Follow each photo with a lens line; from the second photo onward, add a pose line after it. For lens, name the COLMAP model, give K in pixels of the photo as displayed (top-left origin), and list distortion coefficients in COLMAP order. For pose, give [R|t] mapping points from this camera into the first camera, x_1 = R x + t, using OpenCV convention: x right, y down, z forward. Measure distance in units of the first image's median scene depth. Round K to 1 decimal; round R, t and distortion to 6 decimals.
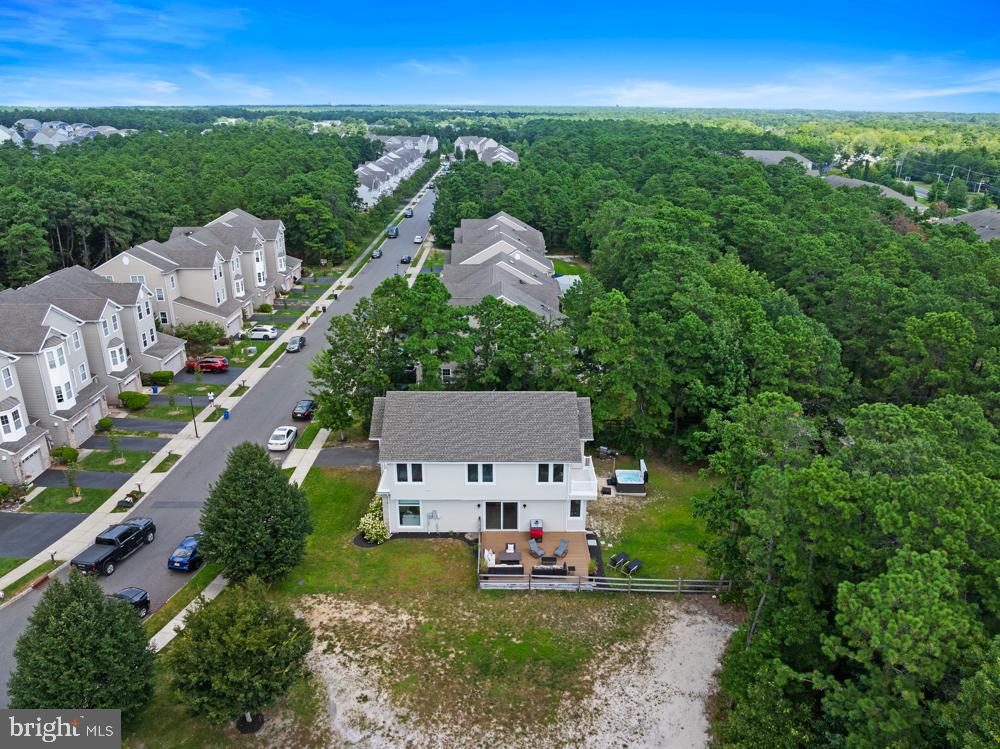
lens RADIAL K [[723.5, 0, 511.9], [0, 723.5, 375.9], [0, 0, 1]] dist [-0.028817, -0.001460]
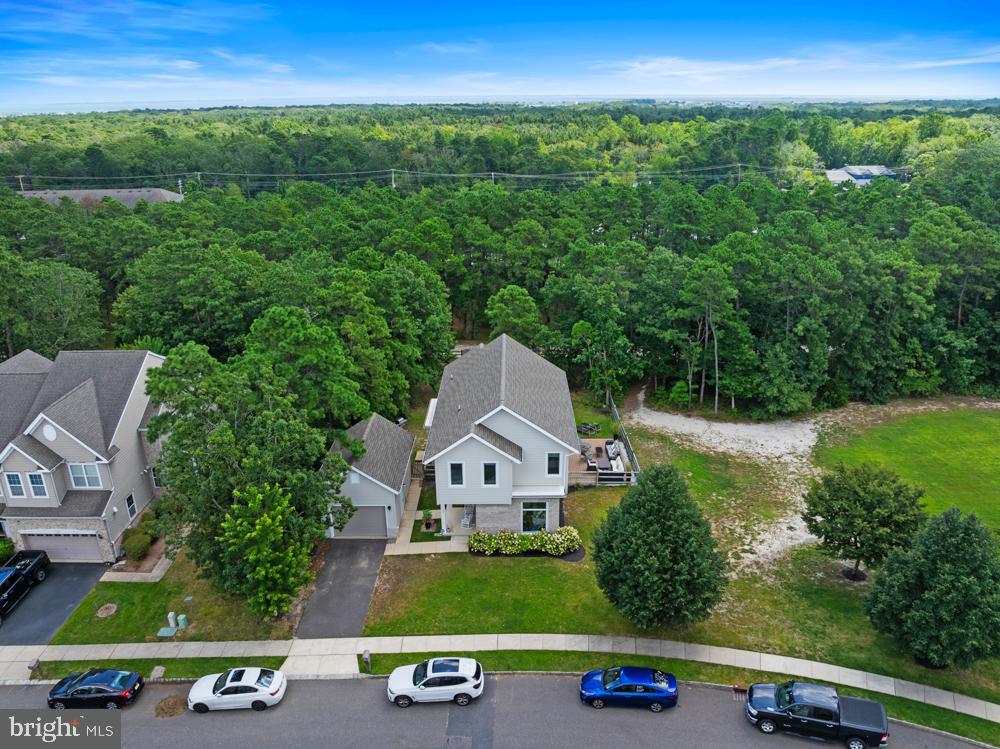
lens RADIAL K [[709.6, 0, 504.2], [0, 709.6, 373.7], [0, 0, 1]] dist [-0.033341, -0.000295]
pose [[0.020820, -0.373425, 0.927427, -0.978276], [0.363087, 0.867118, 0.340990, -0.307218], [-0.931523, 0.329637, 0.153639, 0.915023]]
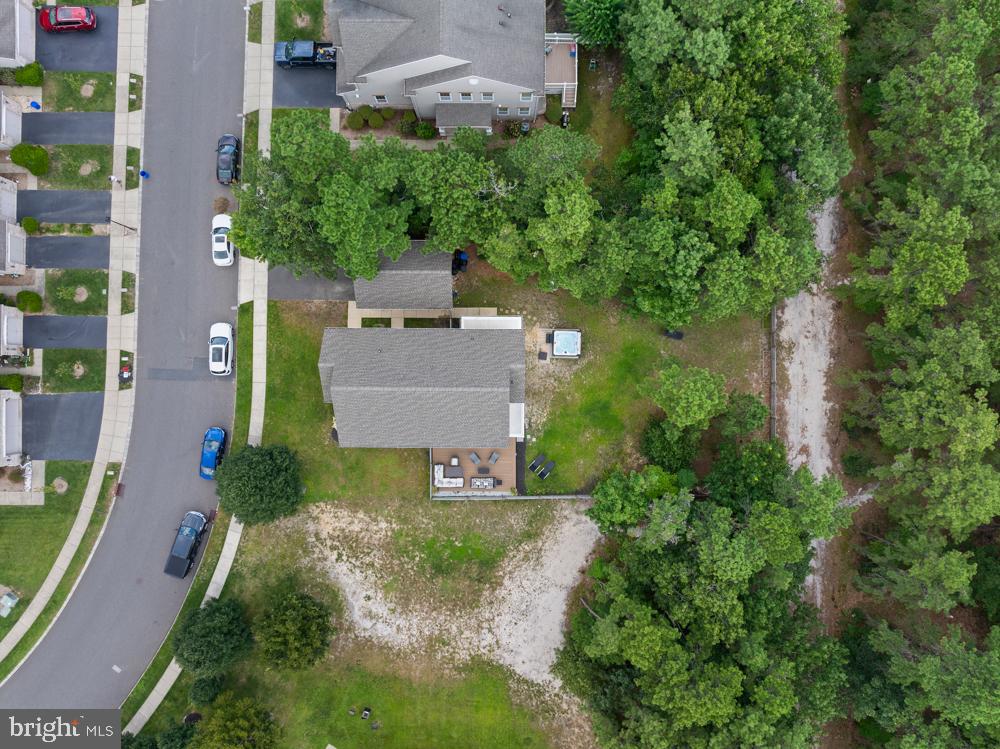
lens RADIAL K [[709.6, 0, 504.2], [0, 709.6, 373.7], [0, 0, 1]] dist [-0.033341, -0.000295]
pose [[0.999808, 0.017654, 0.008553, 0.073816], [-0.014334, 0.359822, 0.932911, -1.021430], [0.013392, -0.932854, 0.360006, 0.688324]]
